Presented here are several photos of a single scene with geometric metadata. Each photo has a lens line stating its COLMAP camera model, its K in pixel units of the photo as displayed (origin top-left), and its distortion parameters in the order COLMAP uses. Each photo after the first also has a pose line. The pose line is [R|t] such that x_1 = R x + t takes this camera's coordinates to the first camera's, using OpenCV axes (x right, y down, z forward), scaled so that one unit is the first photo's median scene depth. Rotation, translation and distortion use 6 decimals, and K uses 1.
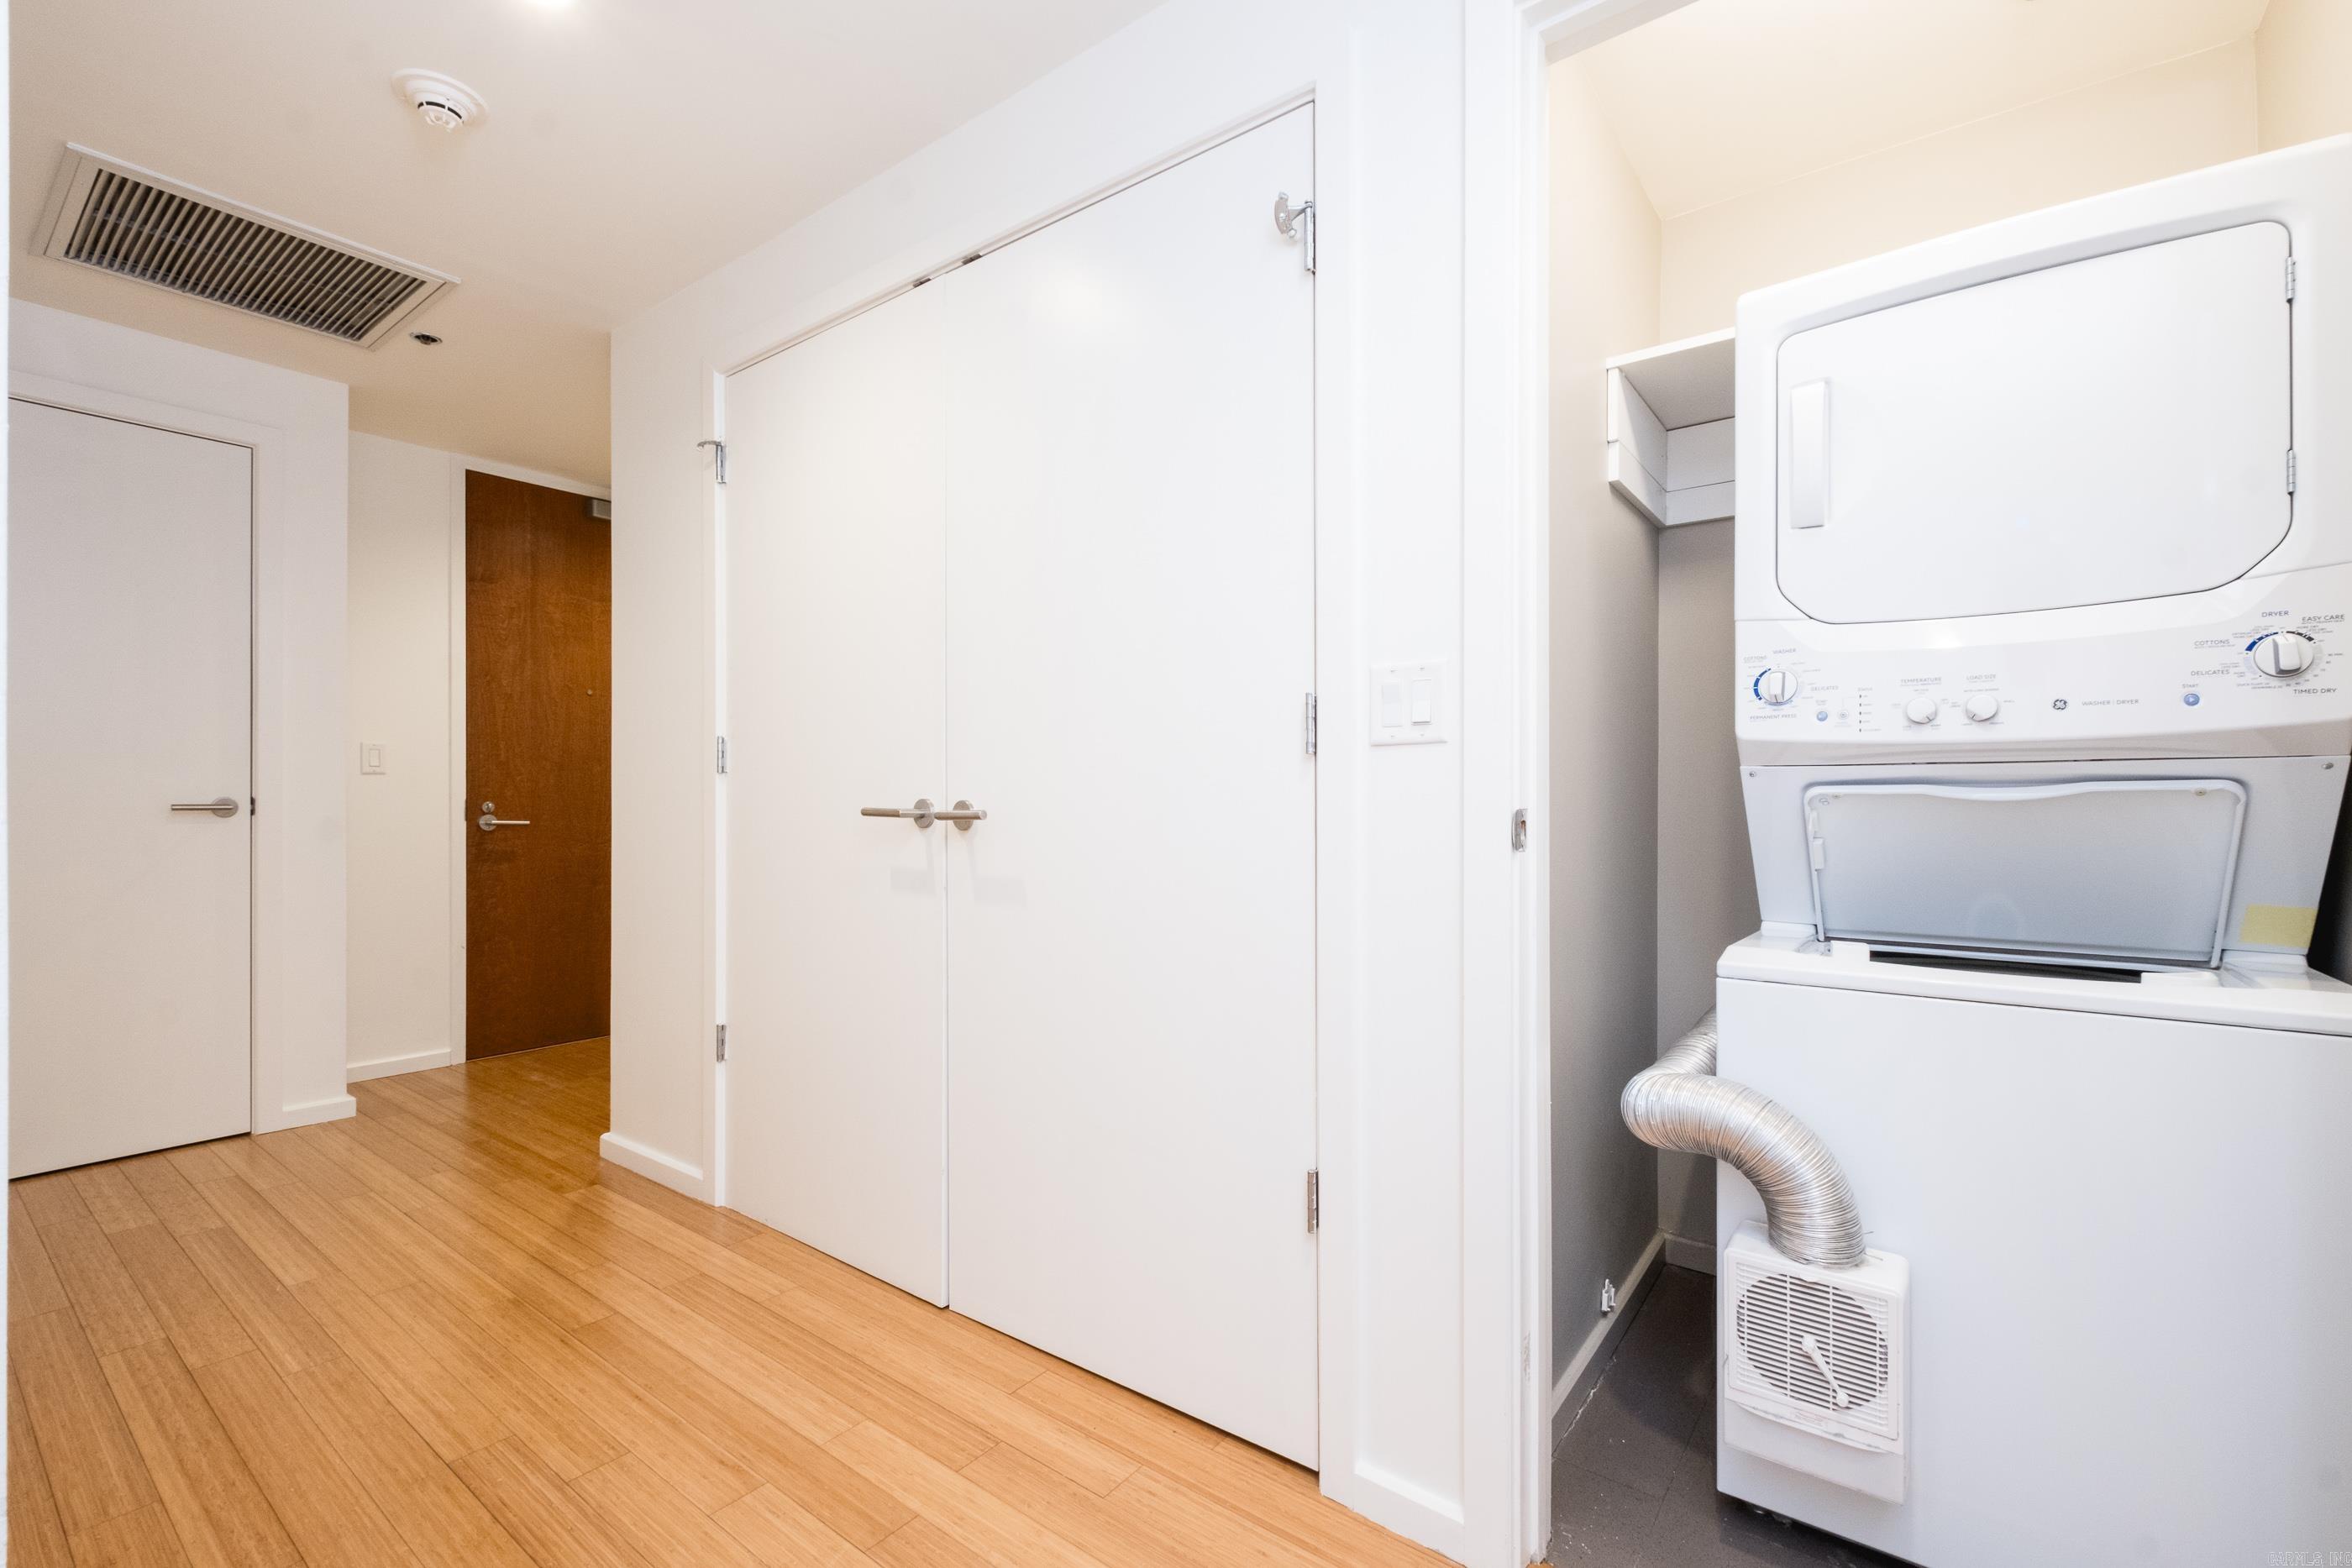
lens RADIAL K [[1025.8, 0, 1188.6], [0, 1025.8, 799.2], [0, 0, 1]] dist [0.000149, -0.000815]
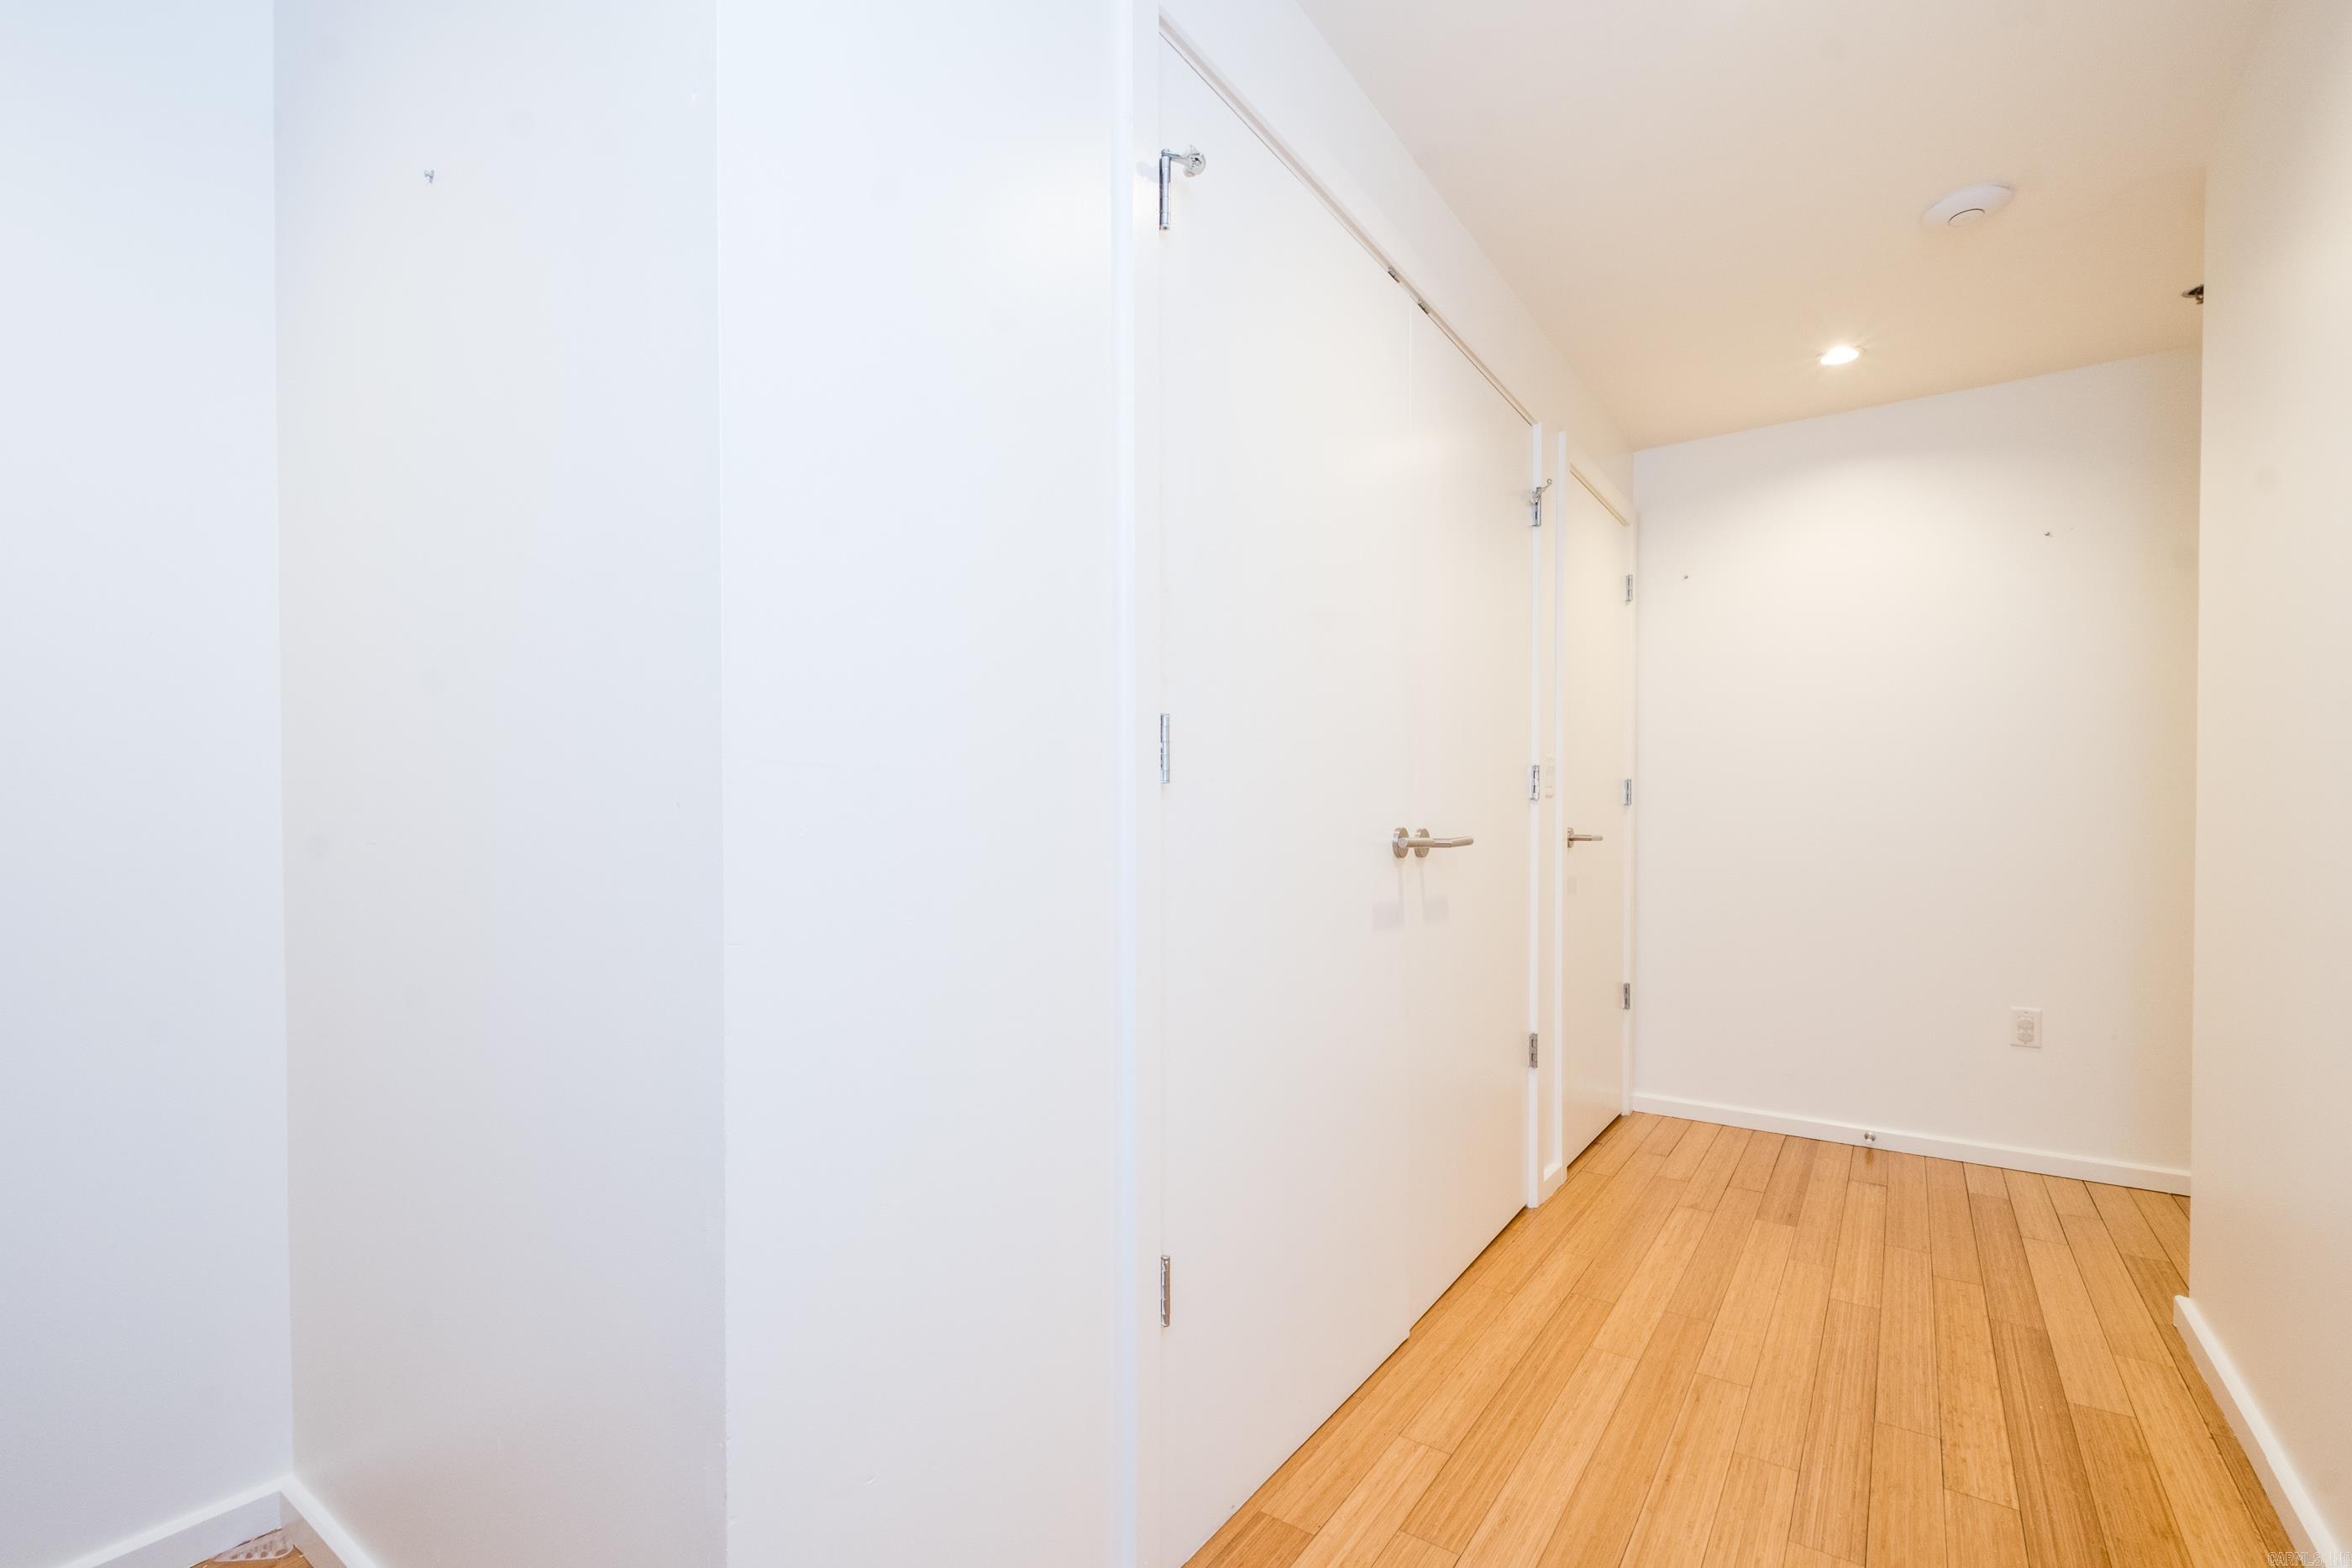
lens RADIAL K [[1025.8, 0, 1190.8], [0, 1025.8, 831.1], [0, 0, 1]] dist [0.000149, -0.000815]
pose [[-0.035571, -0.018525, 0.999195, -1.711335], [0.001747, 0.999825, 0.018599, -0.021802], [-0.999366, 0.002407, -0.035533, 1.743246]]
